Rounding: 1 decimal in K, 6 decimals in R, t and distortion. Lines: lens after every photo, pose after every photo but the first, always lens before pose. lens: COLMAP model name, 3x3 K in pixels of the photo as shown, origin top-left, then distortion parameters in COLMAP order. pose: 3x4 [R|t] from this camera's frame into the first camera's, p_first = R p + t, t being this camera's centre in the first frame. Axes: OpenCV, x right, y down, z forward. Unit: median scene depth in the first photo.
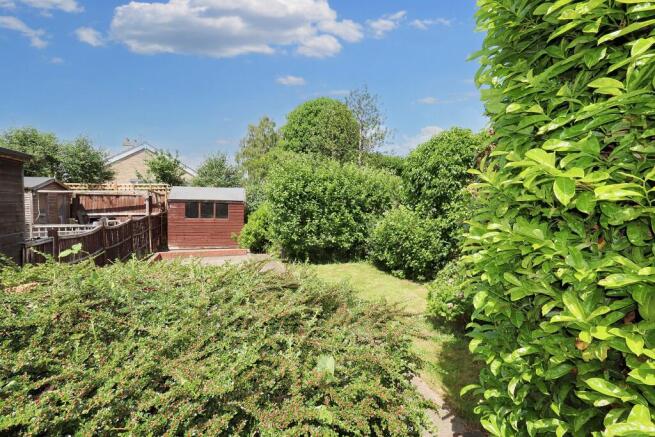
lens RADIAL K [[308.7, 0, 325.8], [0, 308.7, 218.1], [0, 0, 1]] dist [0.022429, 0.001767]
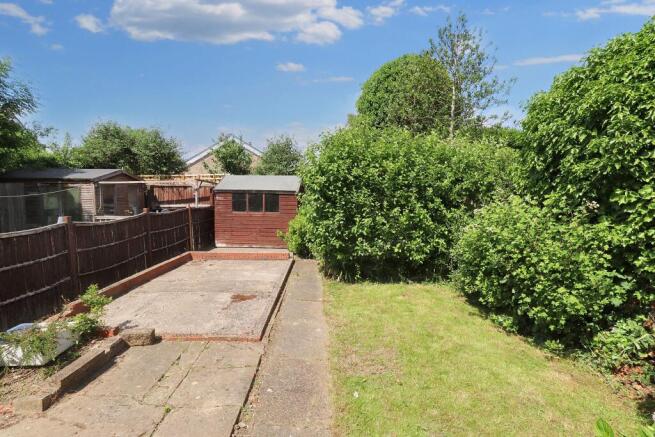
lens RADIAL K [[308.7, 0, 331.2], [0, 308.7, 219.4], [0, 0, 1]] dist [0.022429, 0.001767]
pose [[0.952701, 0.022109, -0.303104, 0.092867], [-0.012795, 0.999384, 0.032681, -0.012055], [0.303640, -0.027257, 0.952397, 0.333429]]
